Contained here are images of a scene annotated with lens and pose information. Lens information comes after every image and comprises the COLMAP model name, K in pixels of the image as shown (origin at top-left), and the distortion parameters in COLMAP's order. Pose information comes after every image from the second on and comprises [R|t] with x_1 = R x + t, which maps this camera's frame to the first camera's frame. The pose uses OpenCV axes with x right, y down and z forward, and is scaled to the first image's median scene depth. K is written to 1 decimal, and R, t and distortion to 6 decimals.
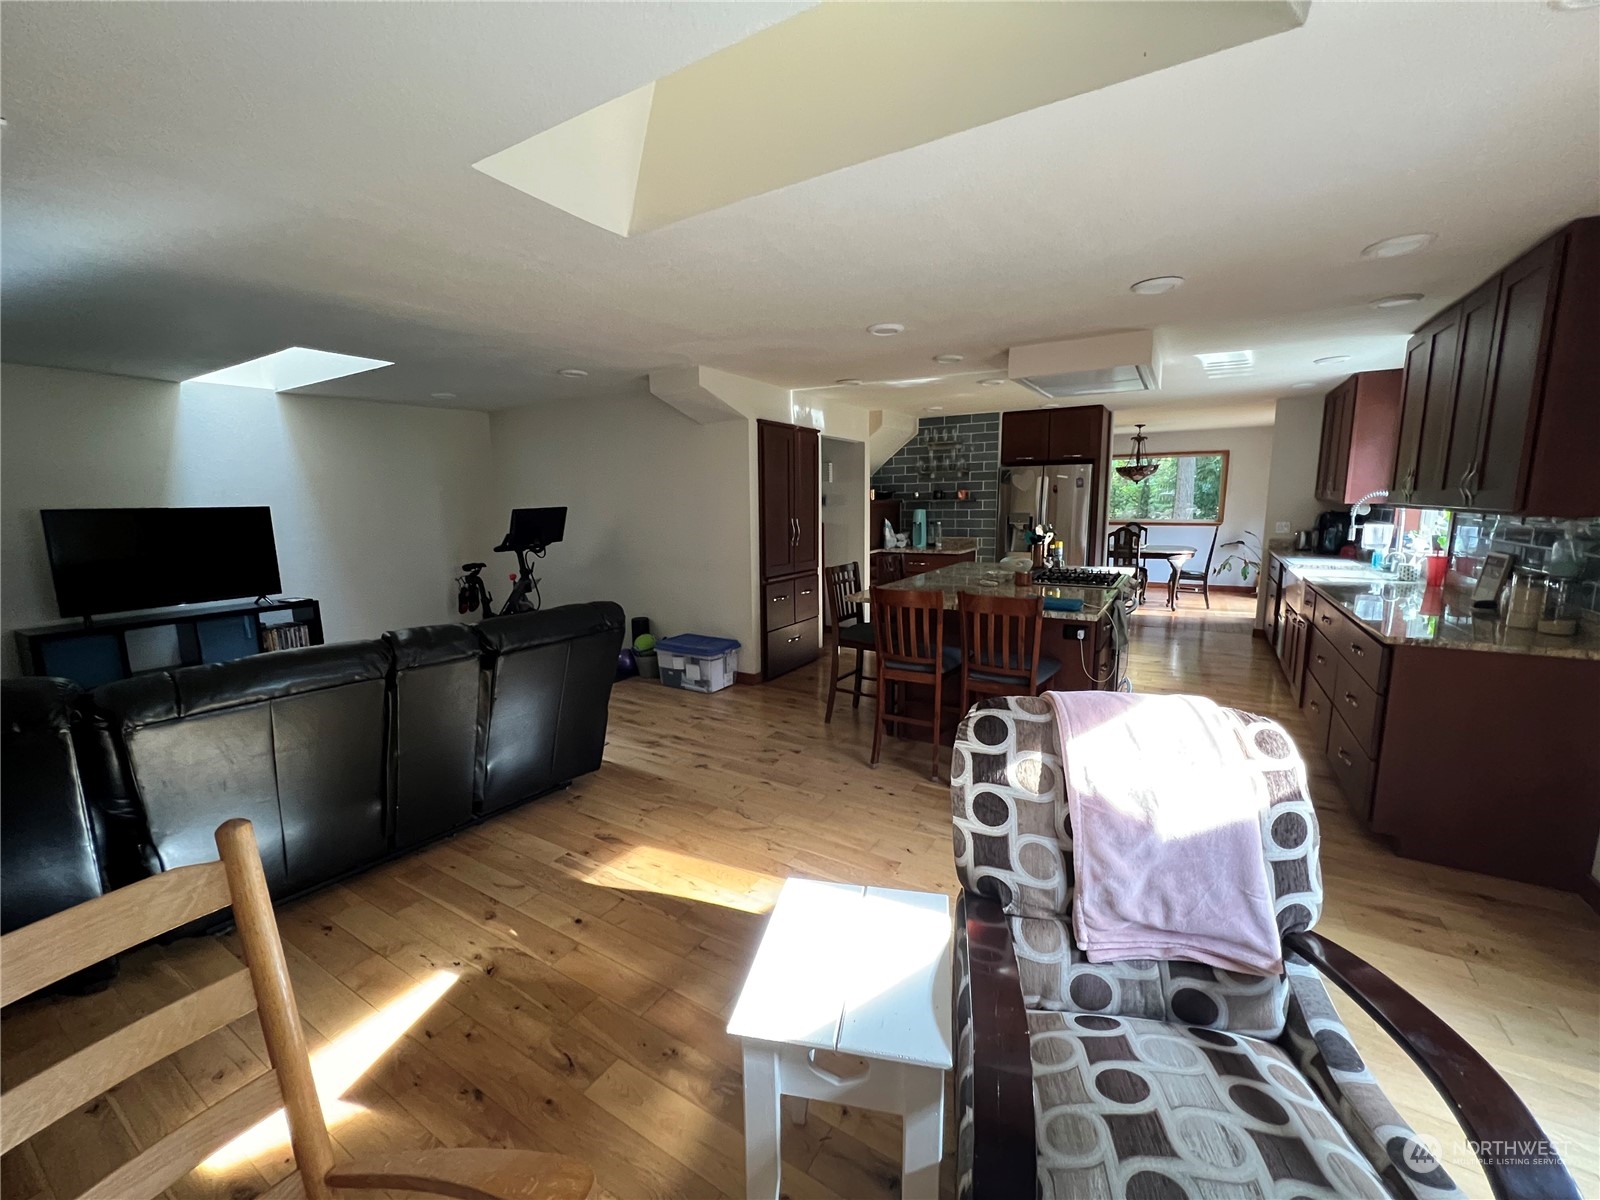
lens RADIAL K [[644.1, 0, 797.1], [0, 644.1, 600.2], [0, 0, 1]] dist [0.003385, 0.000099]
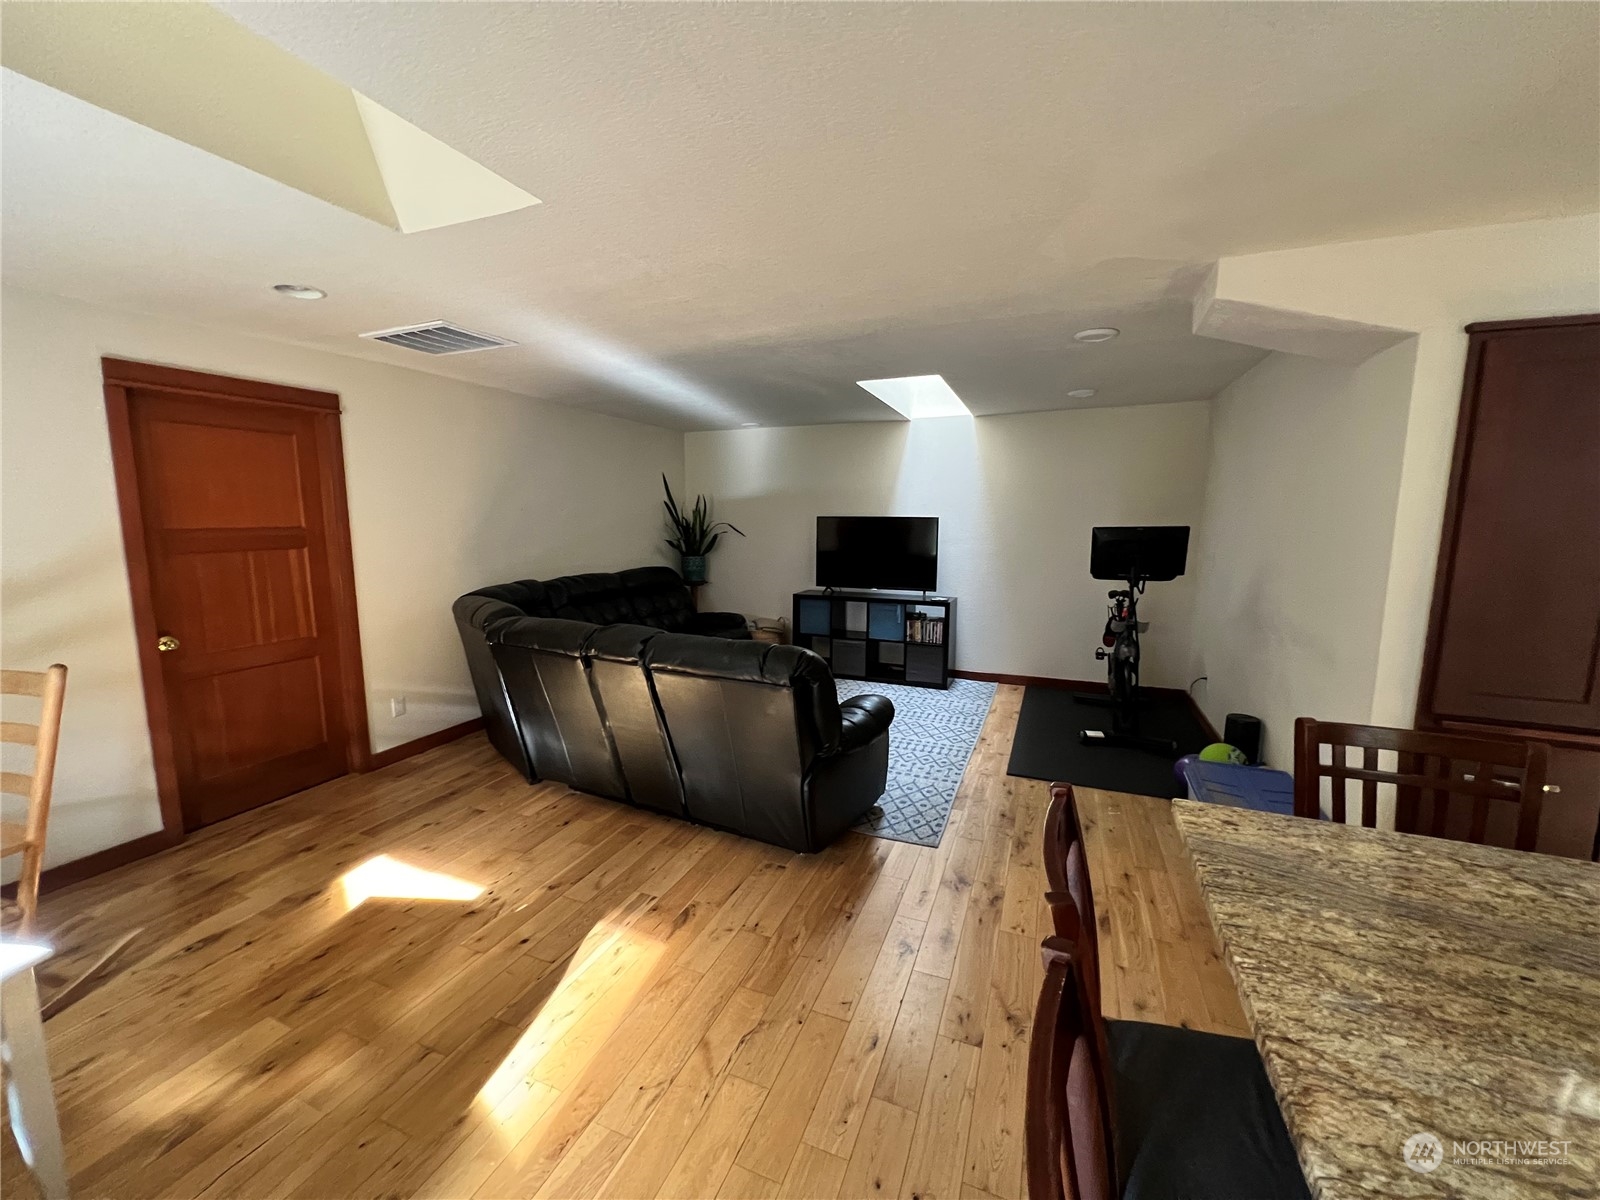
lens RADIAL K [[637.1, 0, 797.5], [0, 637.1, 601.5], [0, 0, 1]] dist [-0.002202, -0.000096]
pose [[0.156486, 0.150045, -0.976216, 0.371417], [-0.158685, 0.979373, 0.125093, -0.125496], [0.974849, 0.135336, 0.177068, 0.714713]]
